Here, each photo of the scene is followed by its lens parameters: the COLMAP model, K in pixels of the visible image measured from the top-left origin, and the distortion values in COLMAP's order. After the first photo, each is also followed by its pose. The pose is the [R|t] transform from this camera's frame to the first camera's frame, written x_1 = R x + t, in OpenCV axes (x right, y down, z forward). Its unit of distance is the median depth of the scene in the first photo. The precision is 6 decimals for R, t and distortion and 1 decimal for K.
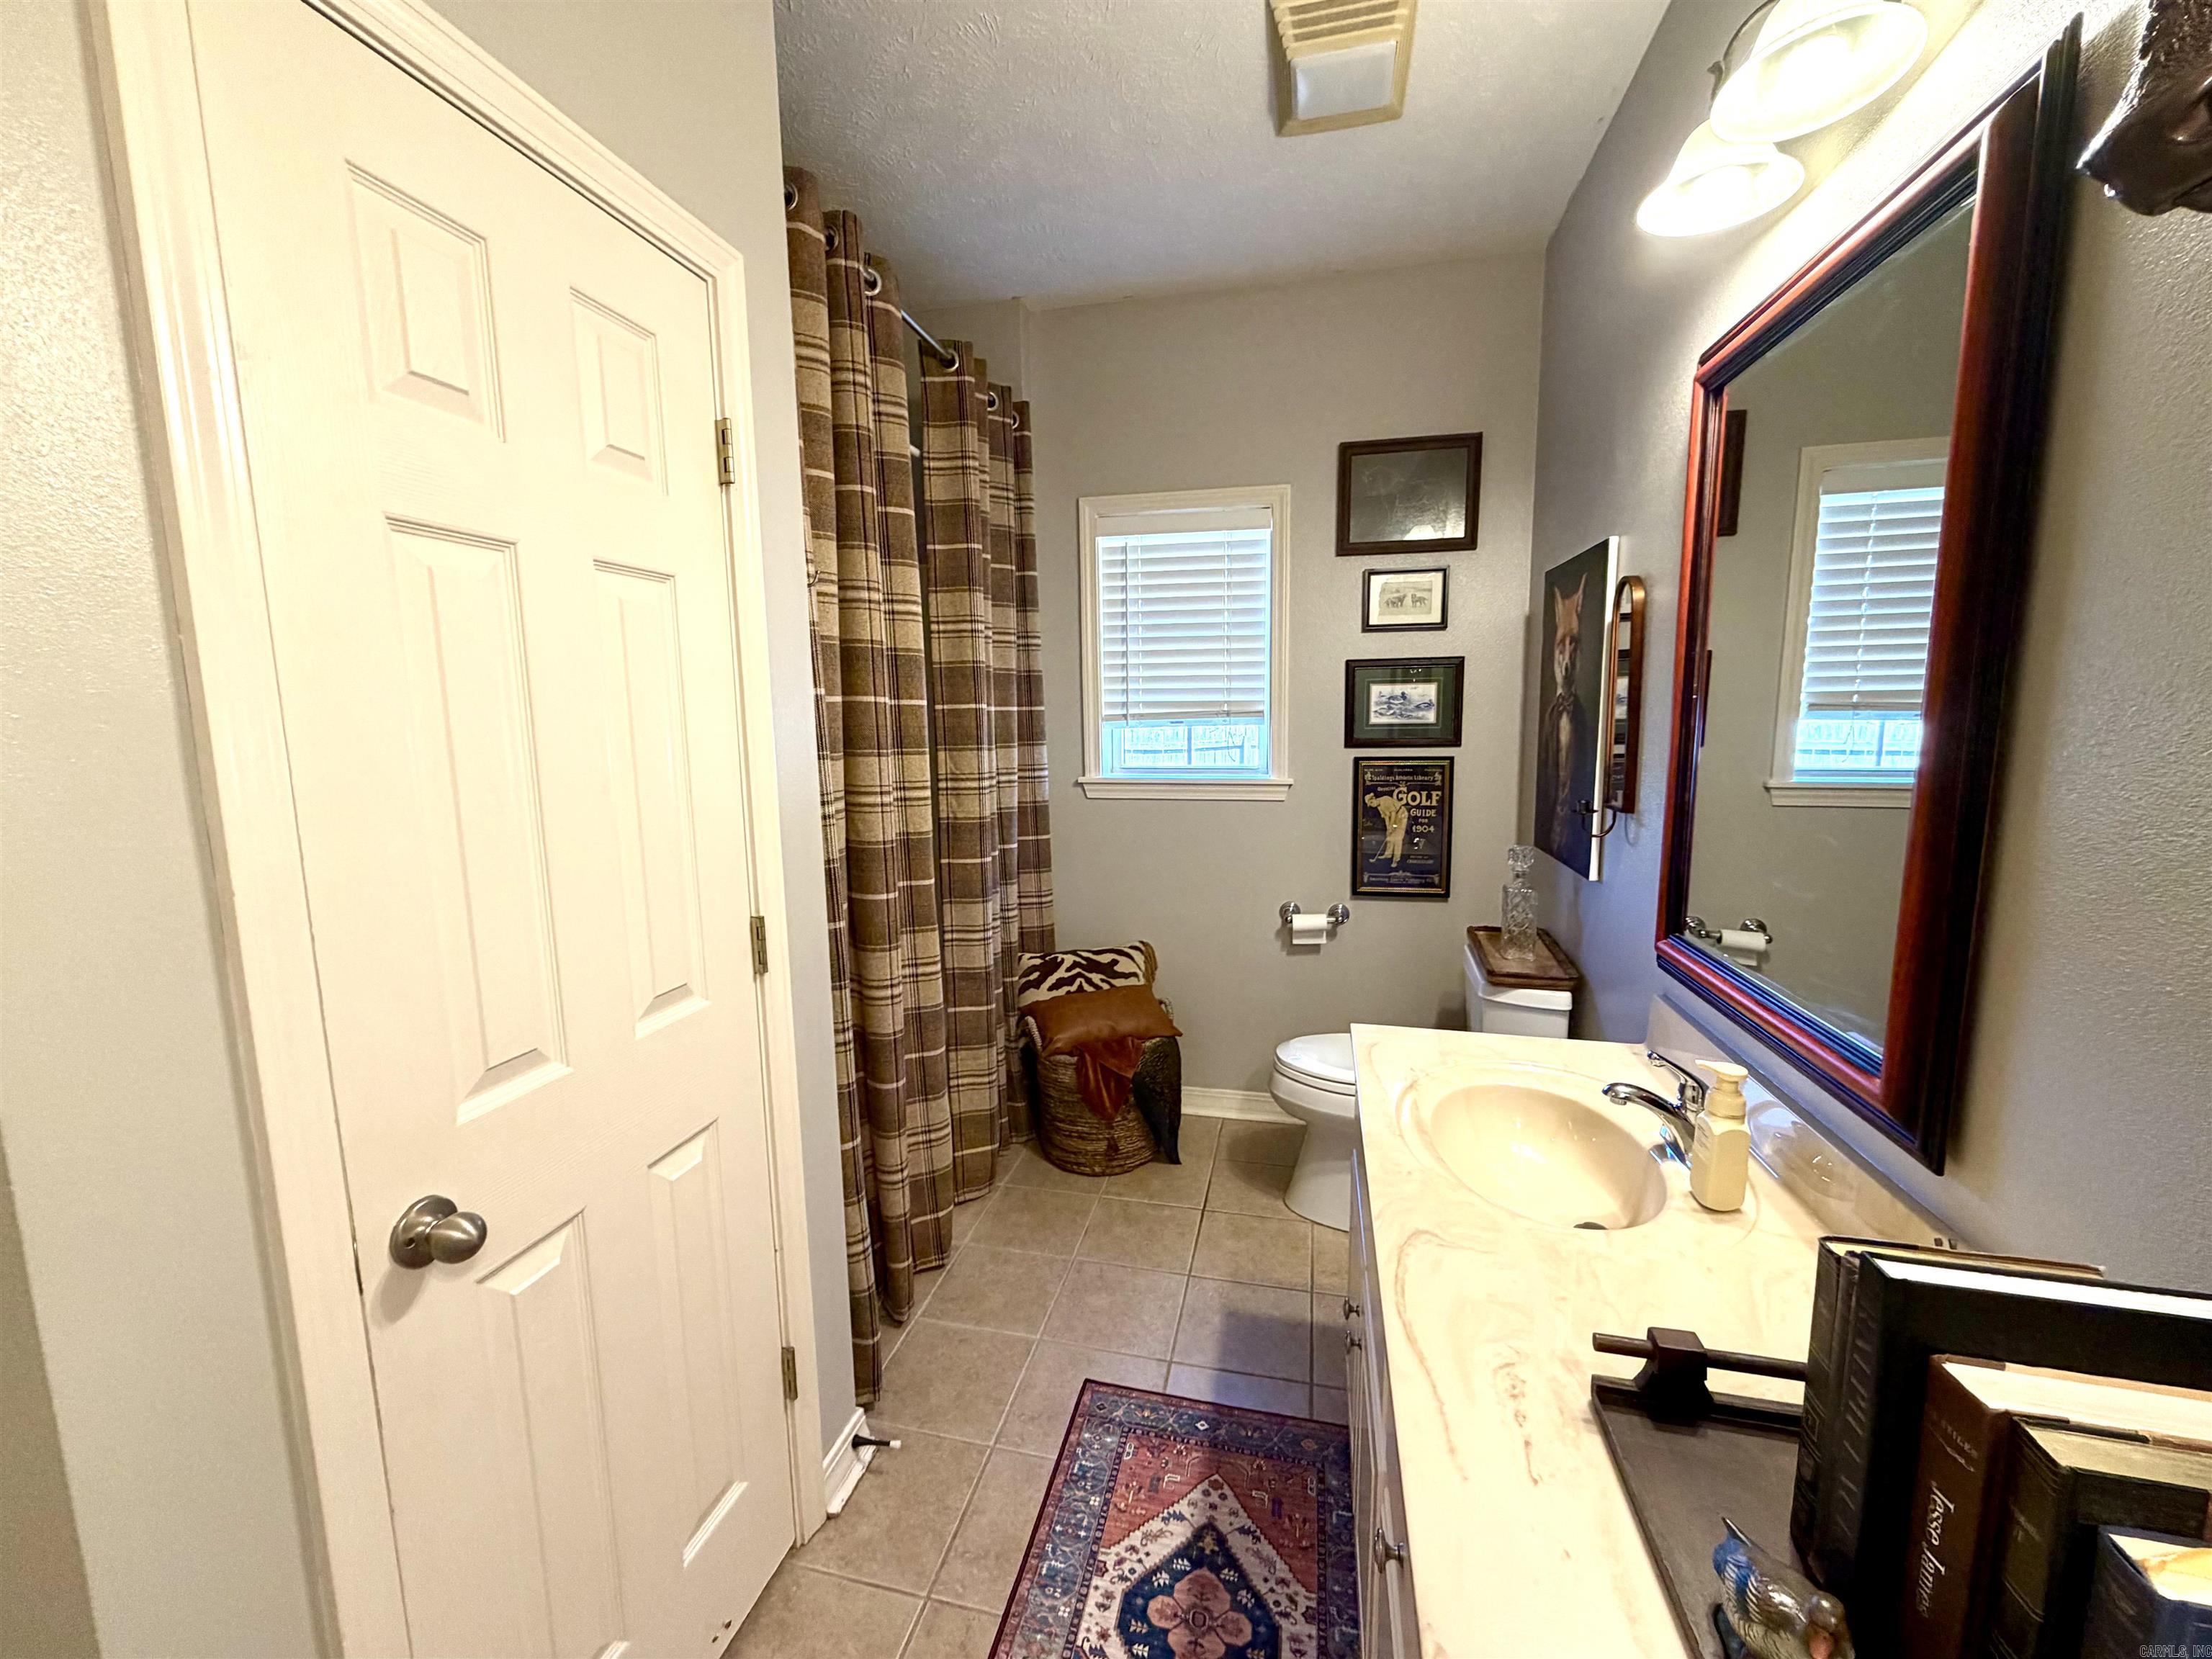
lens RADIAL K [[877.4, 0, 1106.6], [0, 877.4, 827.0], [0, 0, 1]] dist [-0.003641, 0.000104]
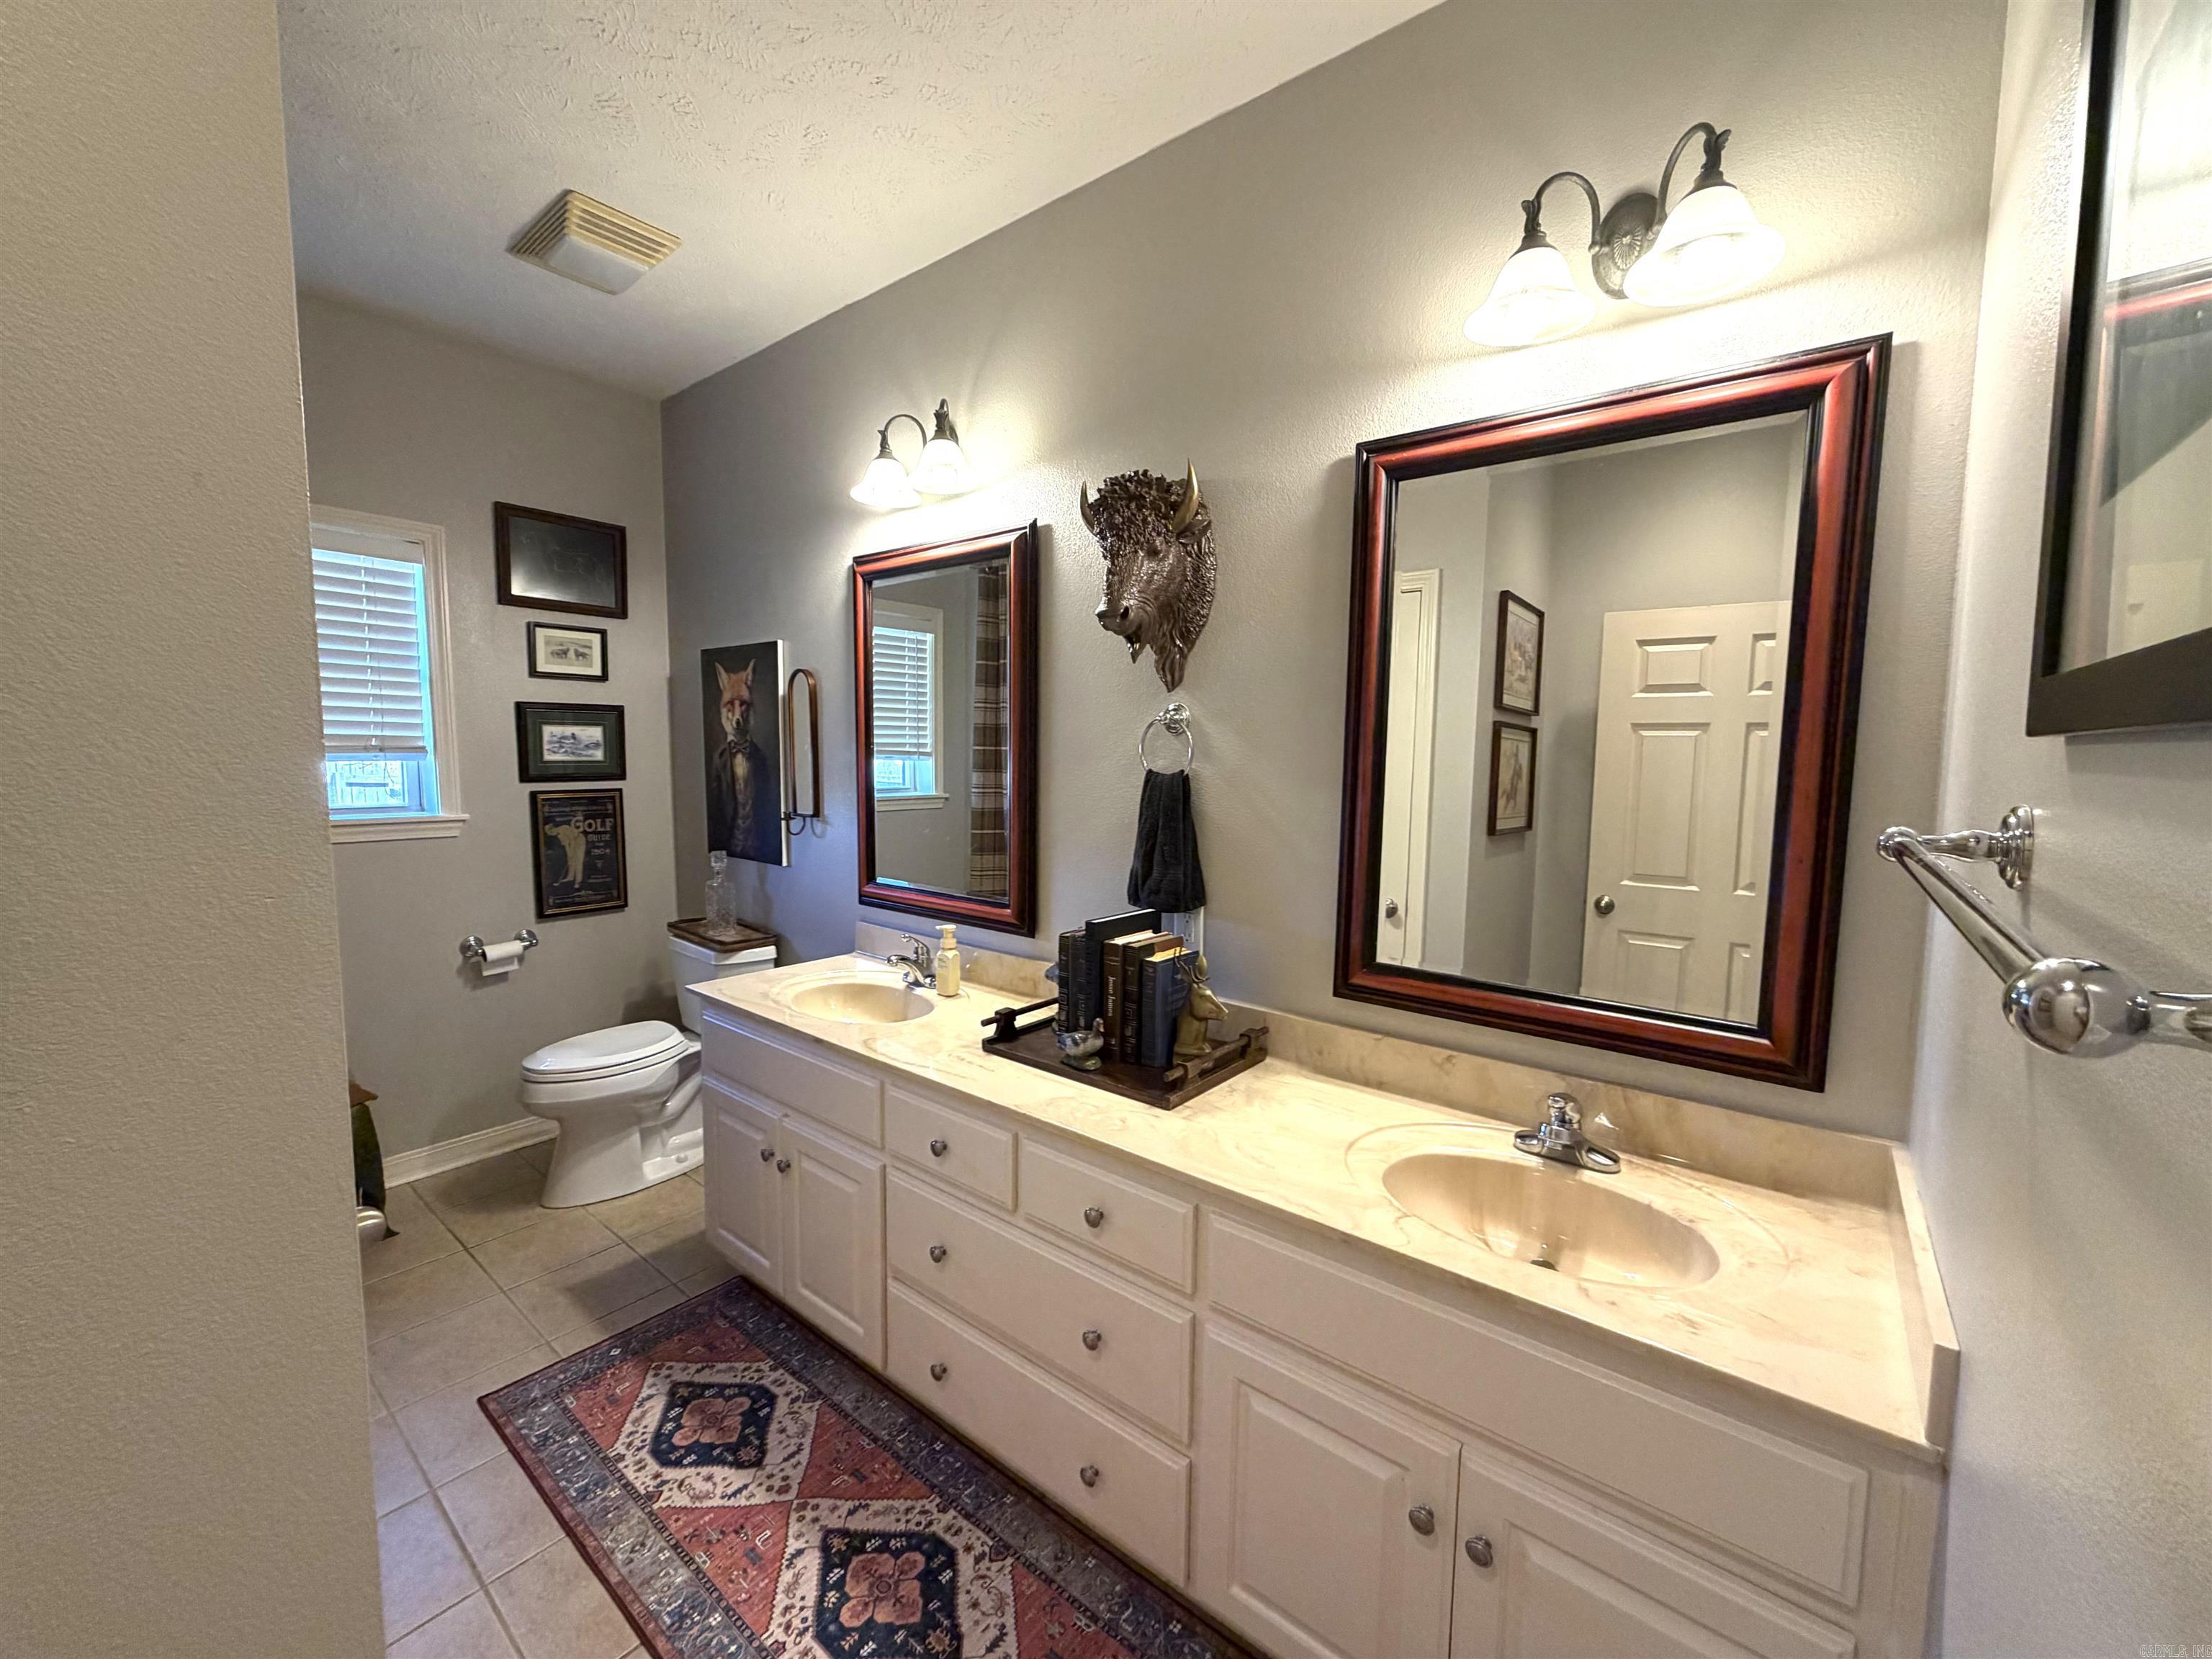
lens RADIAL K [[877.4, 0, 1101.0], [0, 877.4, 829.6], [0, 0, 1]] dist [-0.003641, 0.000104]
pose [[0.430599, -0.062790, 0.900357, -0.401917], [0.100756, 0.994686, 0.021182, 0.016001], [-0.896902, 0.081596, 0.434637, -0.100658]]
